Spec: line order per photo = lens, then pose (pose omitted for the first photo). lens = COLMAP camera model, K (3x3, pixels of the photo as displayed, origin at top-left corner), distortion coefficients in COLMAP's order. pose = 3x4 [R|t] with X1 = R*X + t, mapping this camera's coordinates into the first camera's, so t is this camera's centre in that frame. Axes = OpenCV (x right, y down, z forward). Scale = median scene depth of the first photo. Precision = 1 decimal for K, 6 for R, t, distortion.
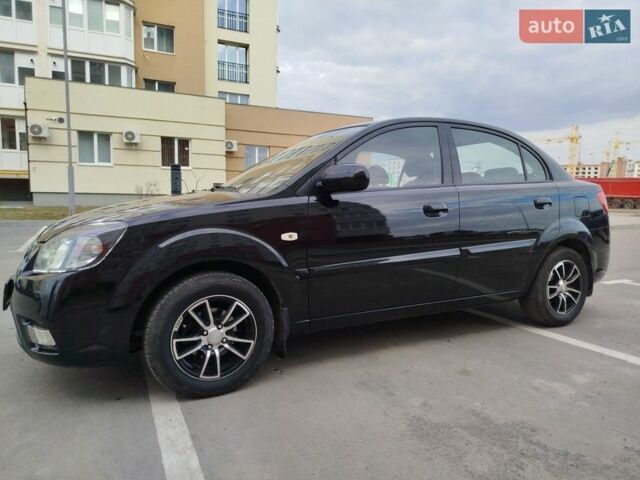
lens RADIAL K [[440.0, 0, 330.5], [0, 440.0, 246.4], [0, 0, 1]] dist [0.034113, -0.036881]
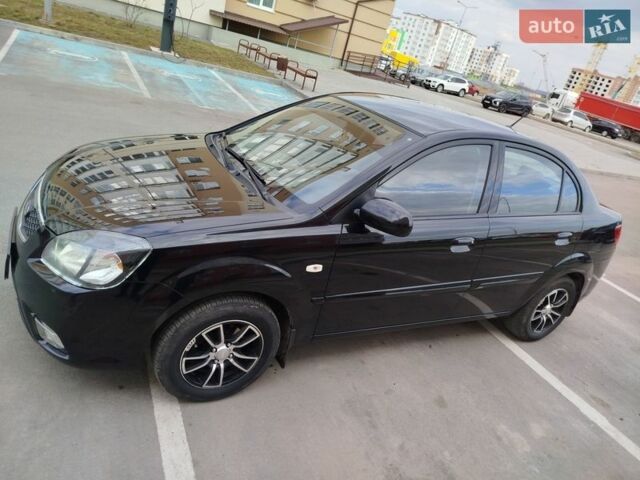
lens RADIAL K [[440.0, 0, 328.0], [0, 440.0, 245.8], [0, 0, 1]] dist [0.034113, -0.036881]
pose [[0.971248, 0.218564, 0.094374, -0.169745], [-0.237238, 0.921646, 0.307062, -0.377337], [-0.019867, -0.320622, 0.946999, 0.108540]]
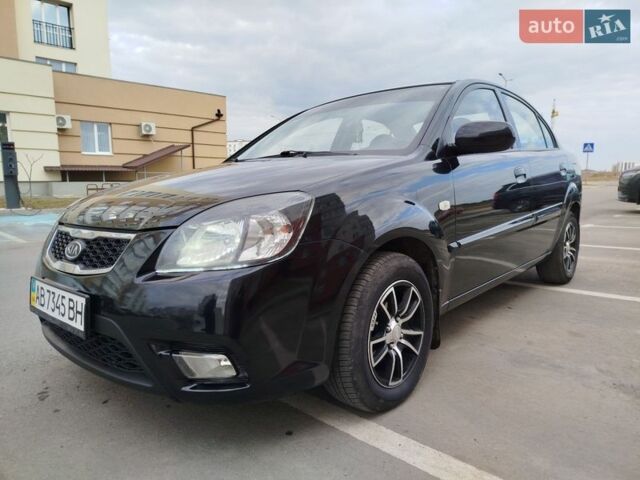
lens RADIAL K [[440.0, 0, 325.9], [0, 440.0, 242.2], [0, 0, 1]] dist [0.034113, -0.036881]
pose [[0.937450, -0.072180, 0.340554, -0.618969], [0.062573, 0.997273, 0.039123, 0.001183], [-0.342449, -0.015366, 0.939411, 0.278347]]
